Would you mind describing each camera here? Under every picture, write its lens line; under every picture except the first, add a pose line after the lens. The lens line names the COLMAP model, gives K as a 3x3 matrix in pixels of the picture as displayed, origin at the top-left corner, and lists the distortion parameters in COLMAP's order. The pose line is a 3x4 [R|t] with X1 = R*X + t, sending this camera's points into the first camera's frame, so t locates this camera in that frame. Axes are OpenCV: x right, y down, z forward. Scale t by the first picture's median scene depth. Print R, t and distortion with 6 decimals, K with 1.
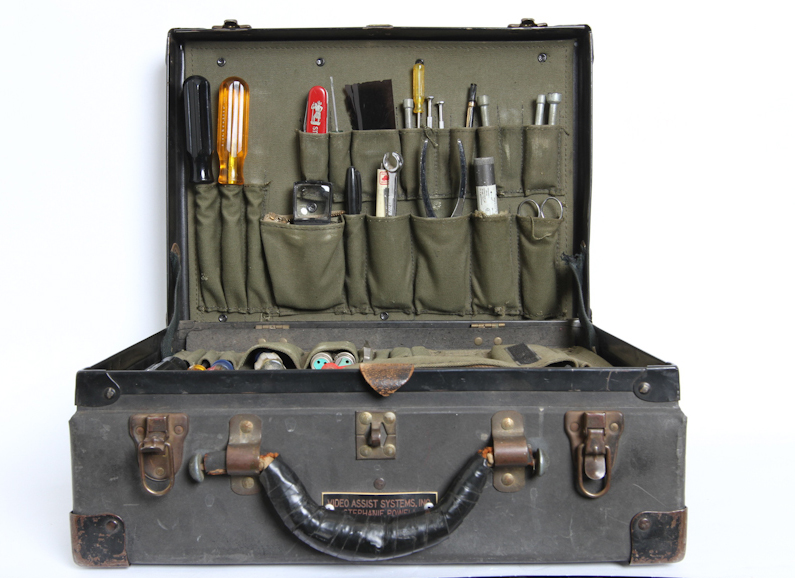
lens RADIAL K [[971.7, 0, 397.6], [0, 971.7, 286.2], [0, 0, 1]] dist [-0.024649, 0.000000]
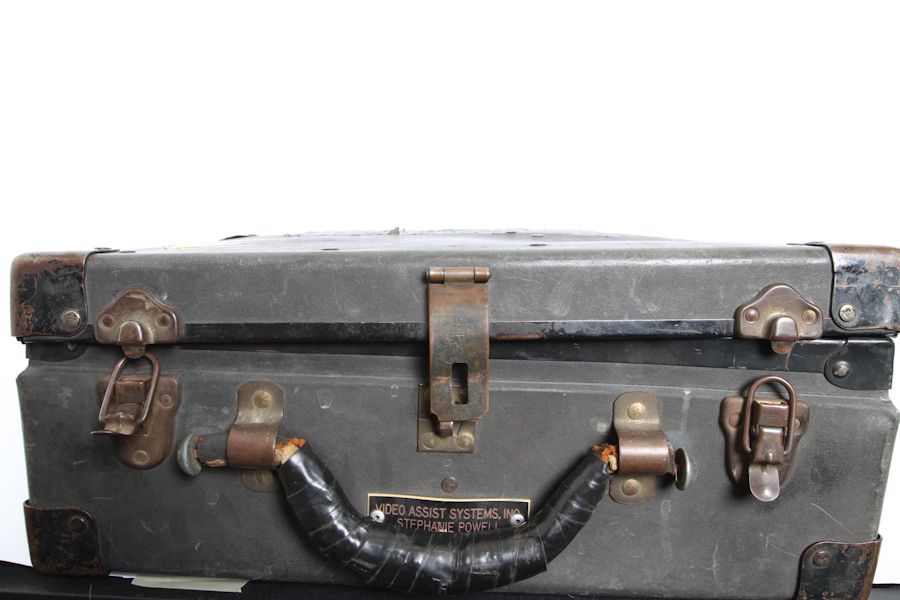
lens RADIAL K [[640.5, 0, 449.3], [0, 640.5, 304.1], [0, 0, 1]] dist [-0.057448, 0.012883]
pose [[0.998784, 0.041151, -0.027168, -0.011487], [-0.038157, 0.993970, 0.102802, 0.024401], [0.031234, -0.101640, 0.994331, 0.551272]]
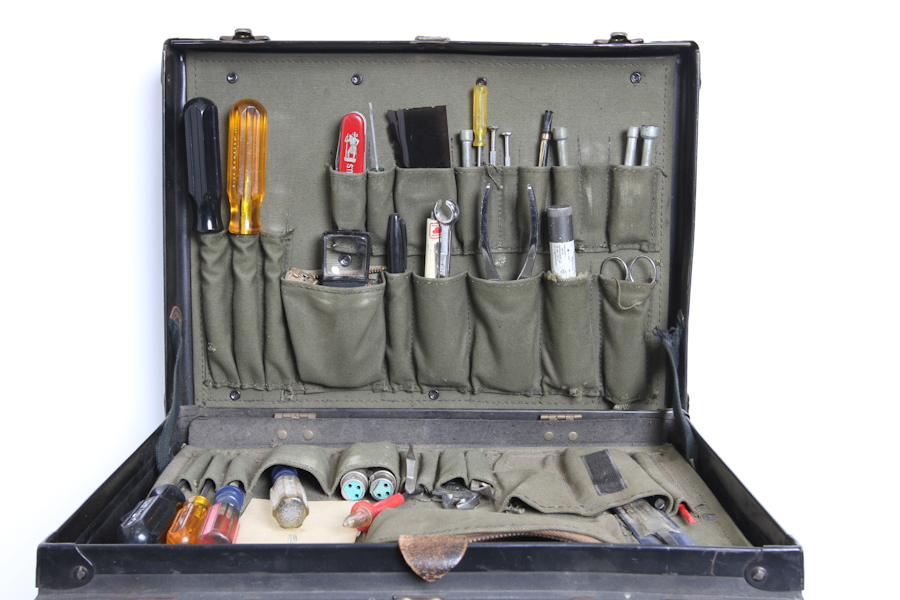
lens RADIAL K [[1122.8, 0, 457.8], [0, 1122.8, 301.9], [0, 0, 1]] dist [0.007137, 0.000000]
pose [[0.999912, 0.012820, 0.003546, 0.003289], [-0.013038, 0.997431, 0.070438, -0.175366], [-0.002633, -0.070478, 0.997510, 0.103067]]
